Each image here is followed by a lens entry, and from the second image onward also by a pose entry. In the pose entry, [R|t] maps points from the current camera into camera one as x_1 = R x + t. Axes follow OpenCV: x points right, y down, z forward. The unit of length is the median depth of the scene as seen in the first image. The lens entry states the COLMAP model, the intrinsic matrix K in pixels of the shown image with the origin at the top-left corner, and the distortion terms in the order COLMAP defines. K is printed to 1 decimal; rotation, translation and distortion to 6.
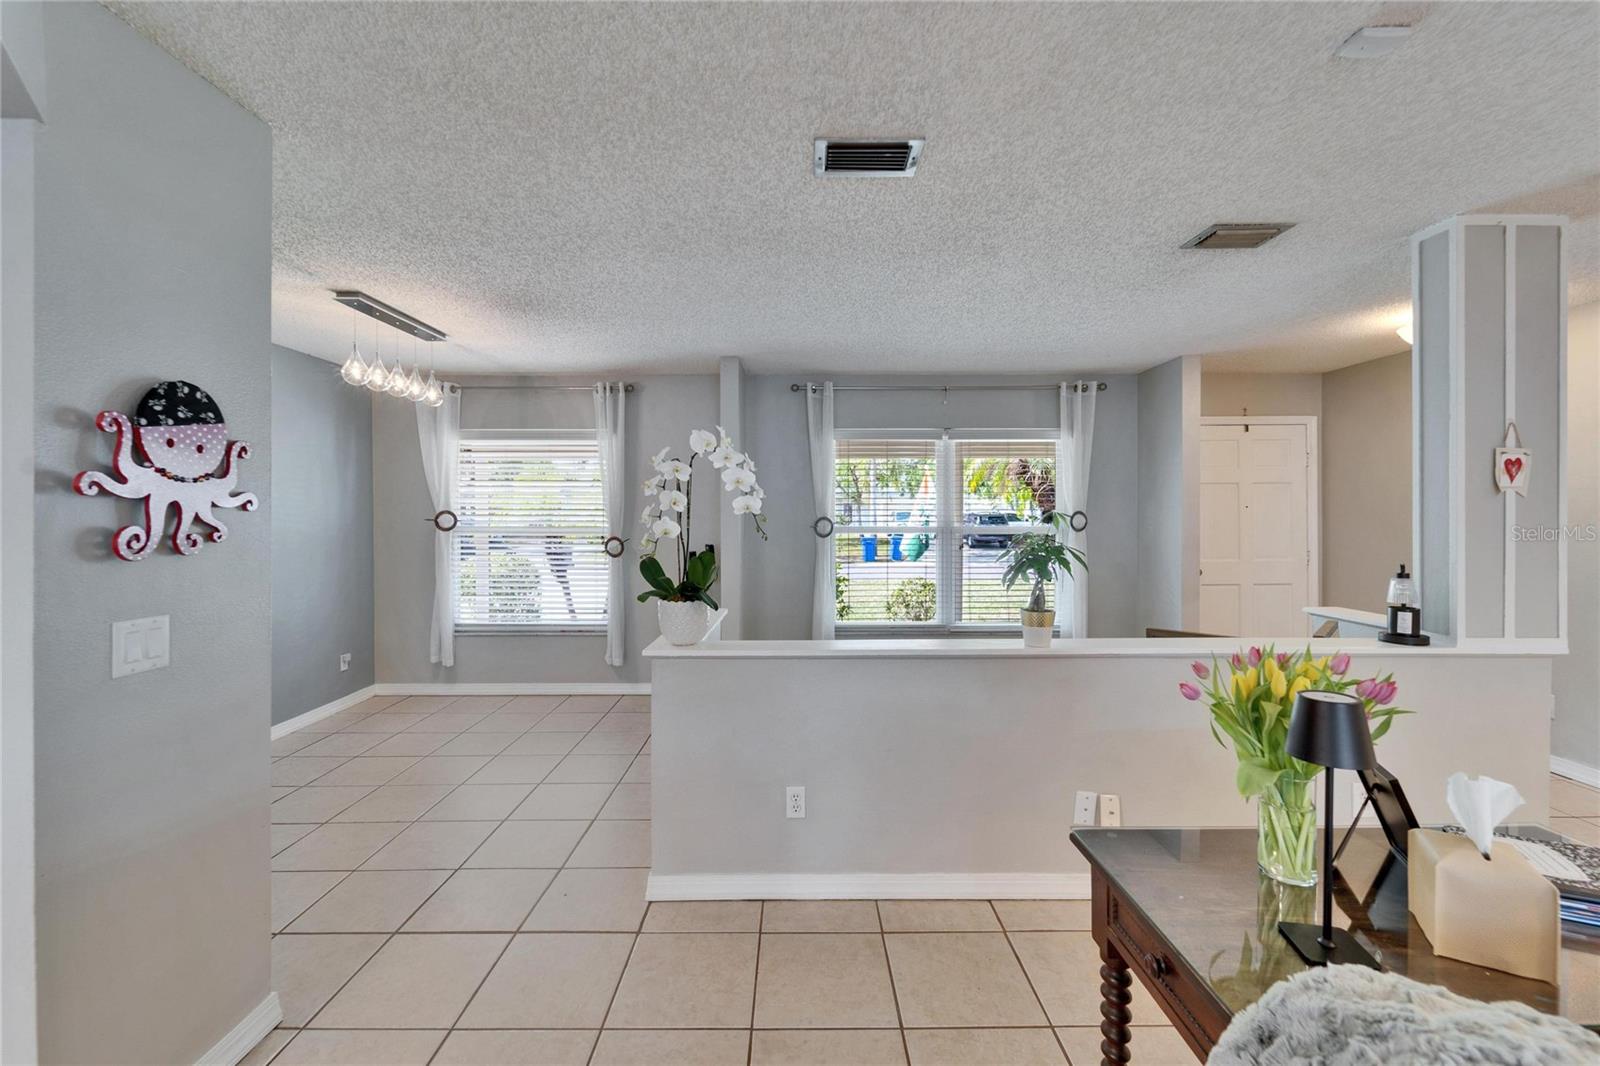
lens RADIAL K [[671.3, 0, 796.7], [0, 671.3, 513.5], [0, 0, 1]] dist [-0.000244, -0.000084]
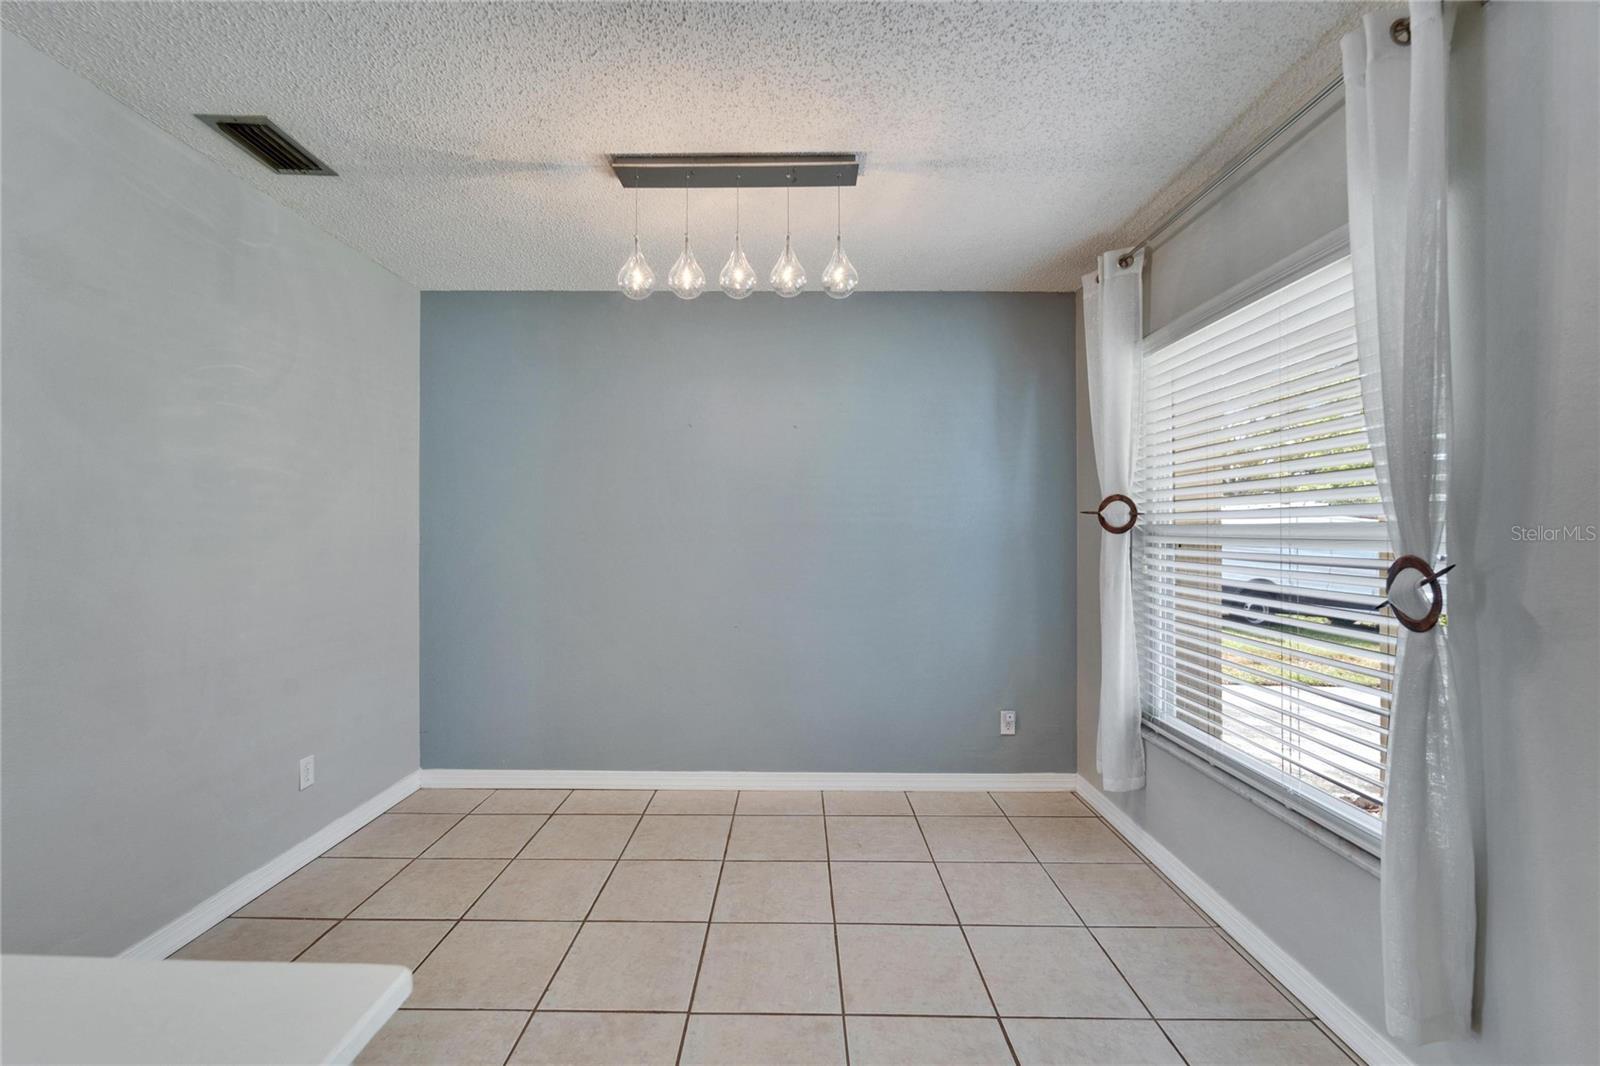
lens RADIAL K [[663.8, 0, 796.4], [0, 663.8, 537.7], [0, 0, 1]] dist [0.001192, -0.000015]
pose [[-0.010456, 0.010225, -0.999893, 0.004178], [-0.002047, 0.999945, 0.010247, 0.022095], [0.999943, 0.002154, -0.010435, 0.674159]]
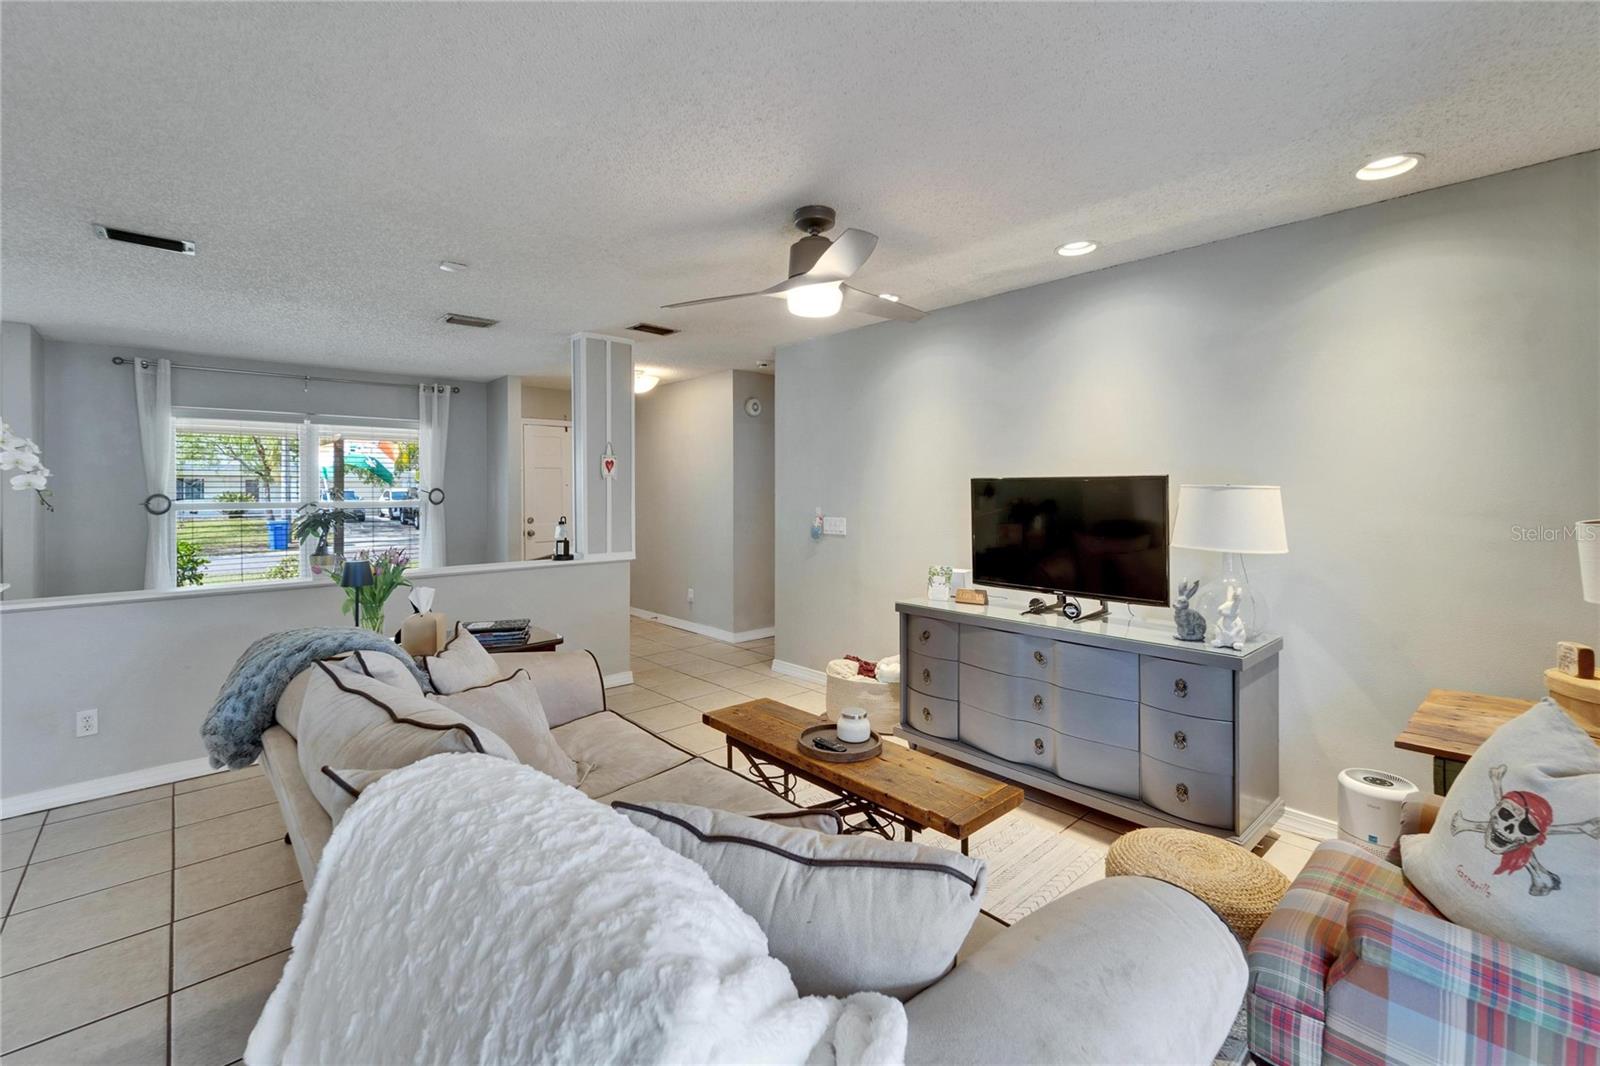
lens RADIAL K [[692.0, 0, 799.2], [0, 692.0, 491.8], [0, 0, 1]] dist [-0.000428, -0.000585]
pose [[0.741716, -0.004014, 0.670702, 0.113778], [0.003801, 0.999991, 0.001781, 0.006639], [-0.670703, 0.001228, 0.741725, -0.790594]]
